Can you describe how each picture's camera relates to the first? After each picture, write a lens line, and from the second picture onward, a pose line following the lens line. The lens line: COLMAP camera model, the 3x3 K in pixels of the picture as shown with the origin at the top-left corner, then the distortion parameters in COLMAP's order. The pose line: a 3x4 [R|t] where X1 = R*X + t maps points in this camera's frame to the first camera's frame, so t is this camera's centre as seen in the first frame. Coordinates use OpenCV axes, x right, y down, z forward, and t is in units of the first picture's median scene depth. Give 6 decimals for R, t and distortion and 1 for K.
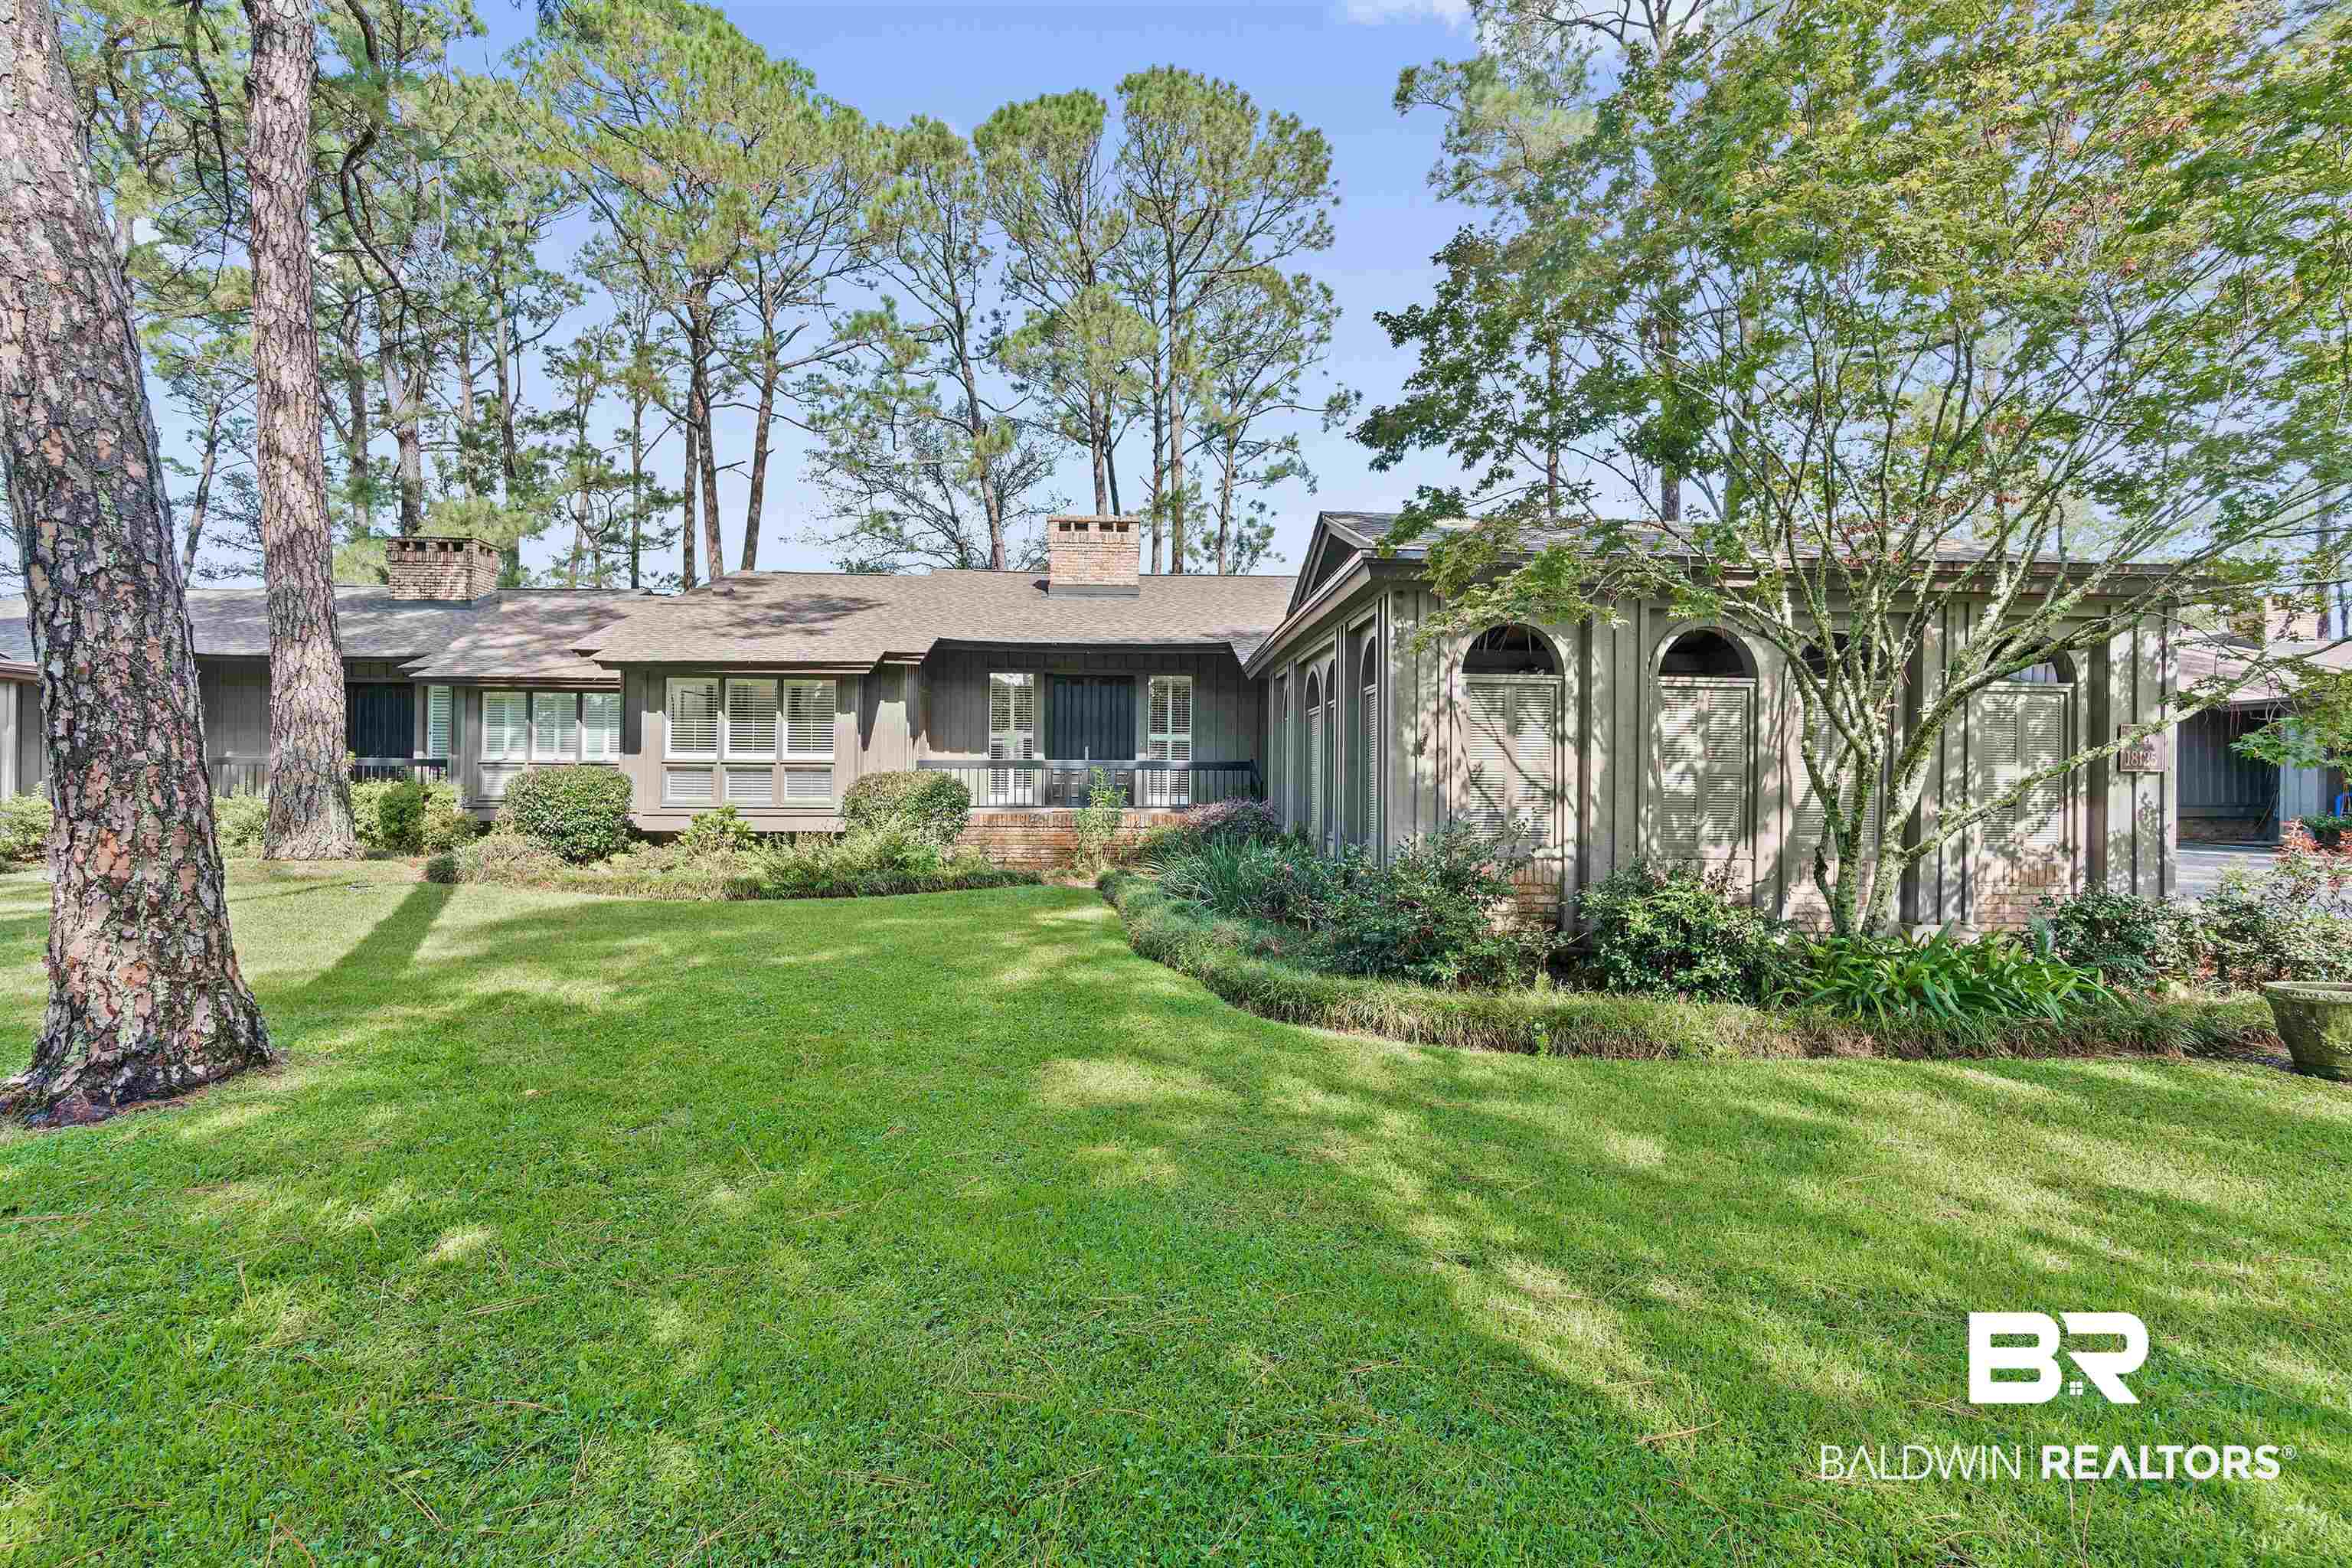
lens RADIAL K [[1013.6, 0, 1176.0], [0, 1013.6, 784.0], [0, 0, 1]] dist [-0.004253, -0.000842]
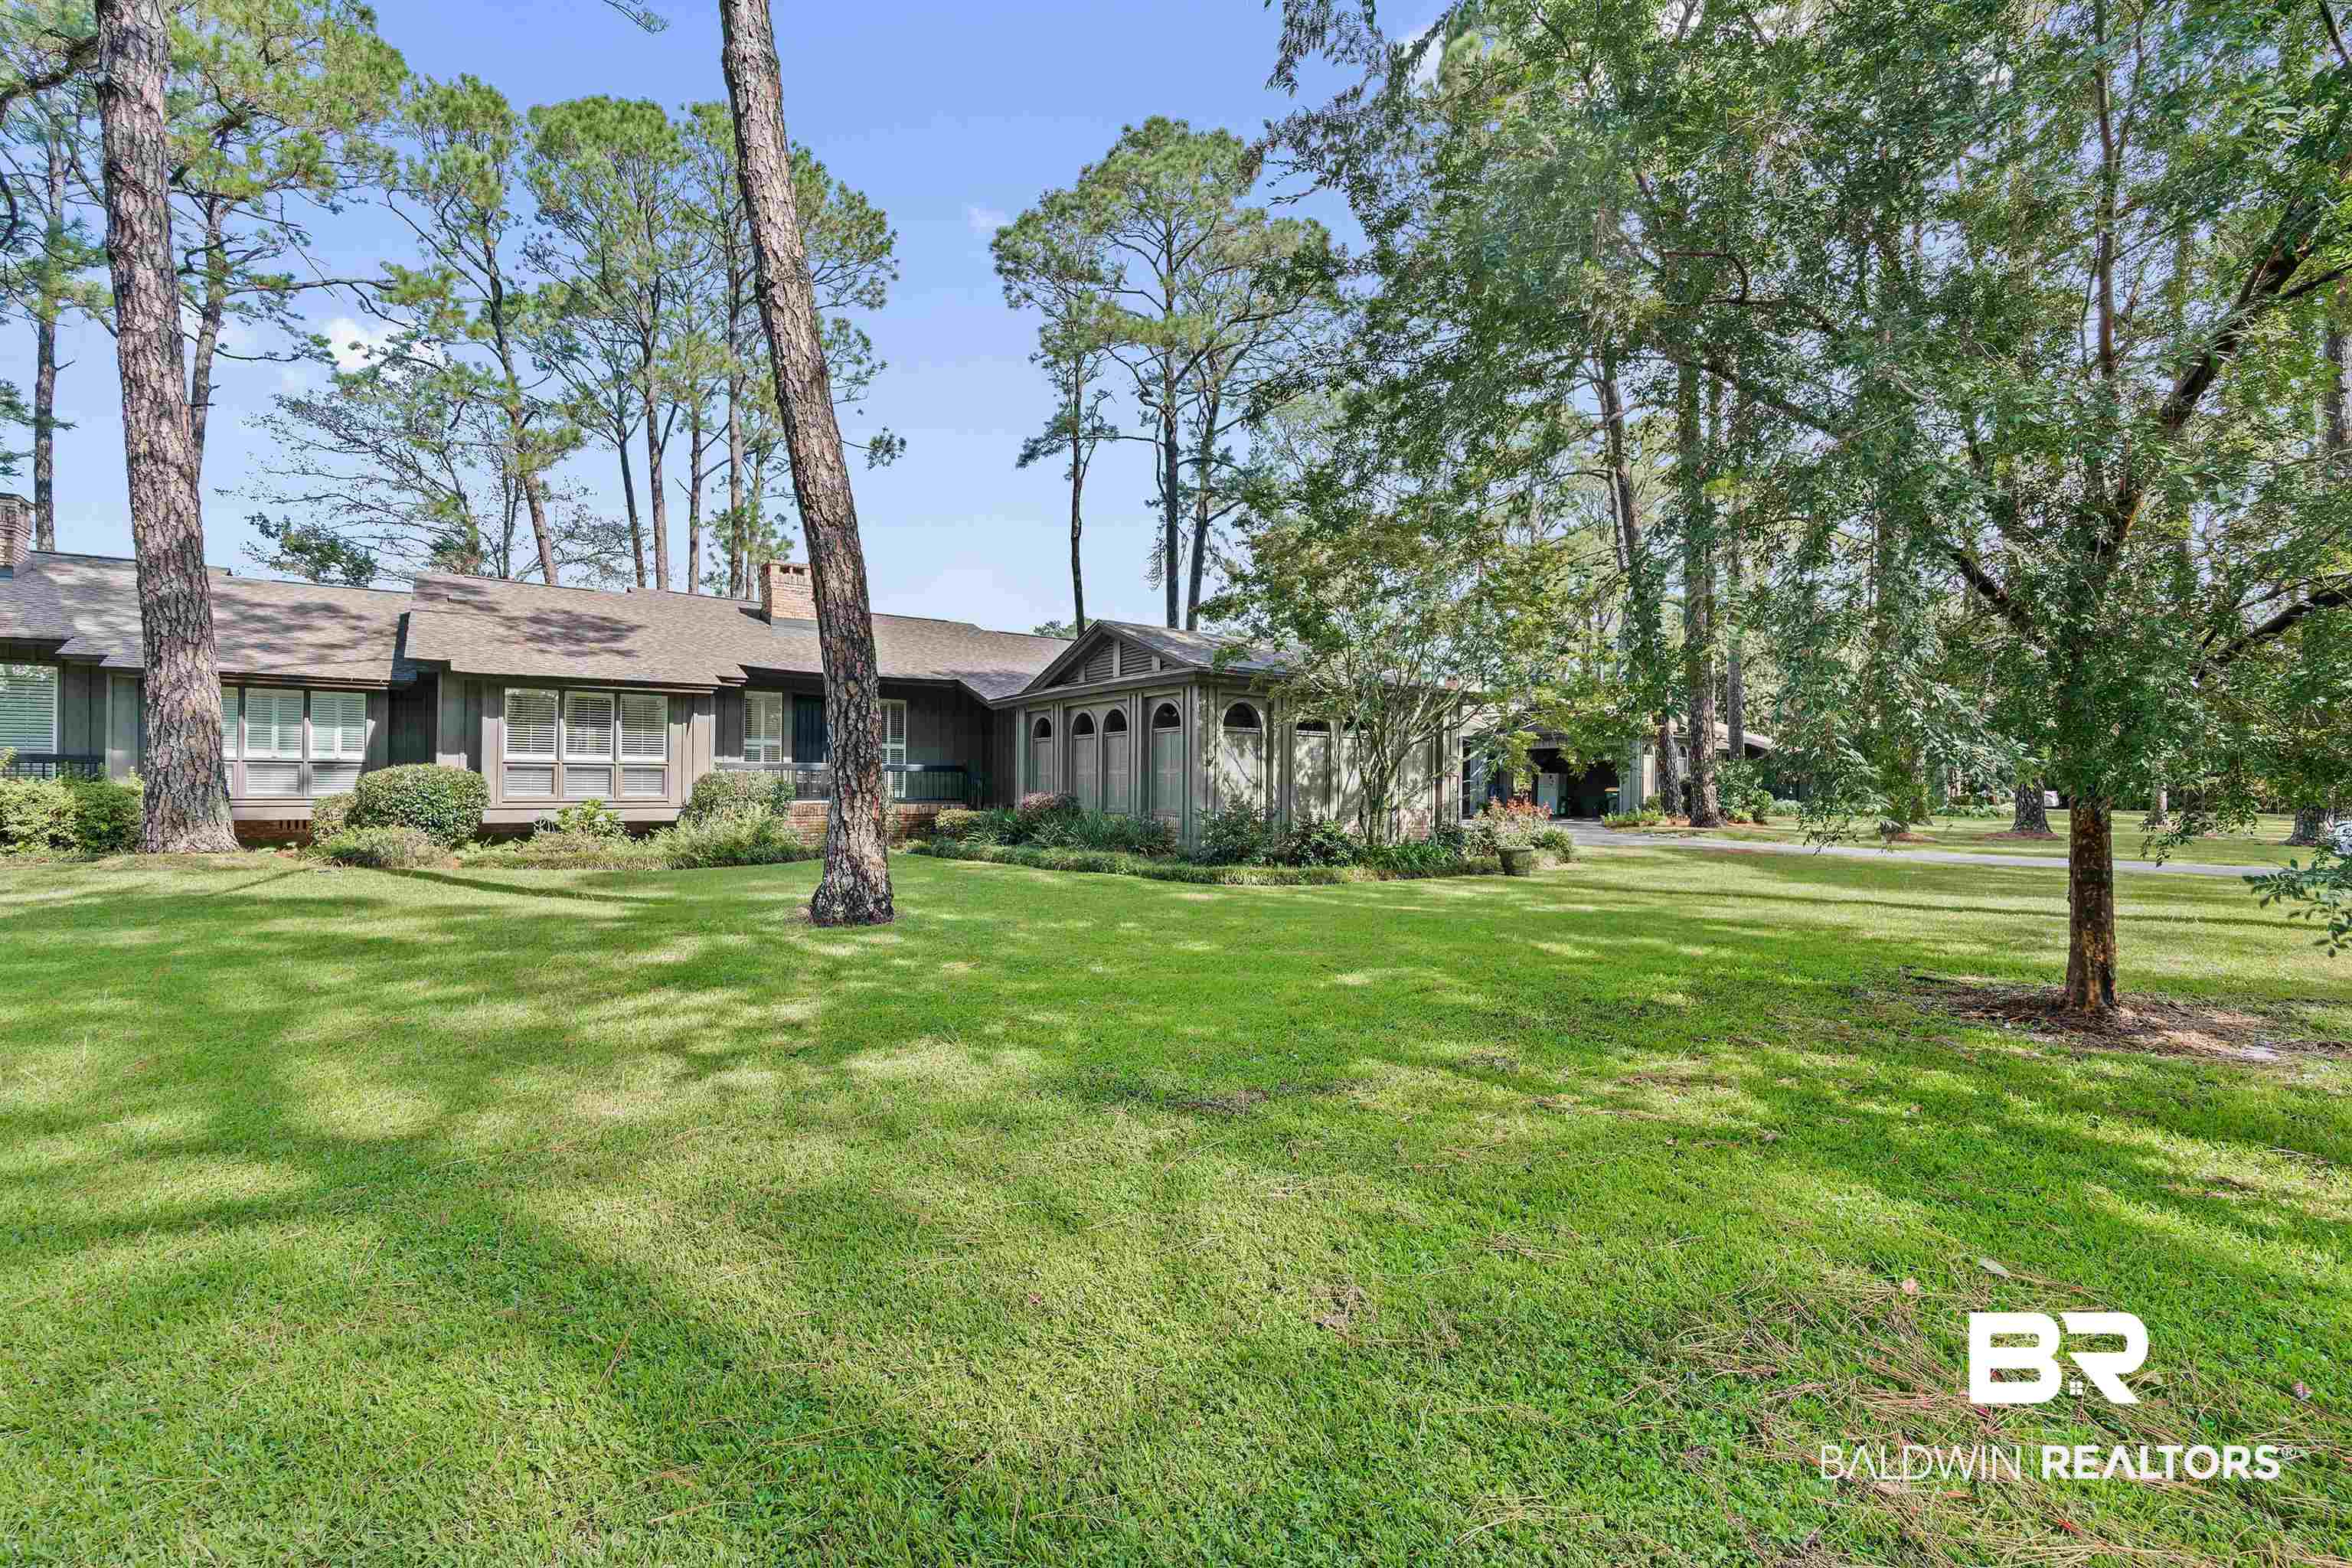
lens RADIAL K [[1060.4, 0, 1176.0], [0, 1060.4, 784.0], [0, 0, 1]] dist [0.000898, 0.000310]
pose [[0.835211, -0.000653, 0.549929, -0.621663], [0.001561, 0.999998, -0.001183, 0.006151], [-0.549927, 0.001846, 0.835210, -0.473940]]
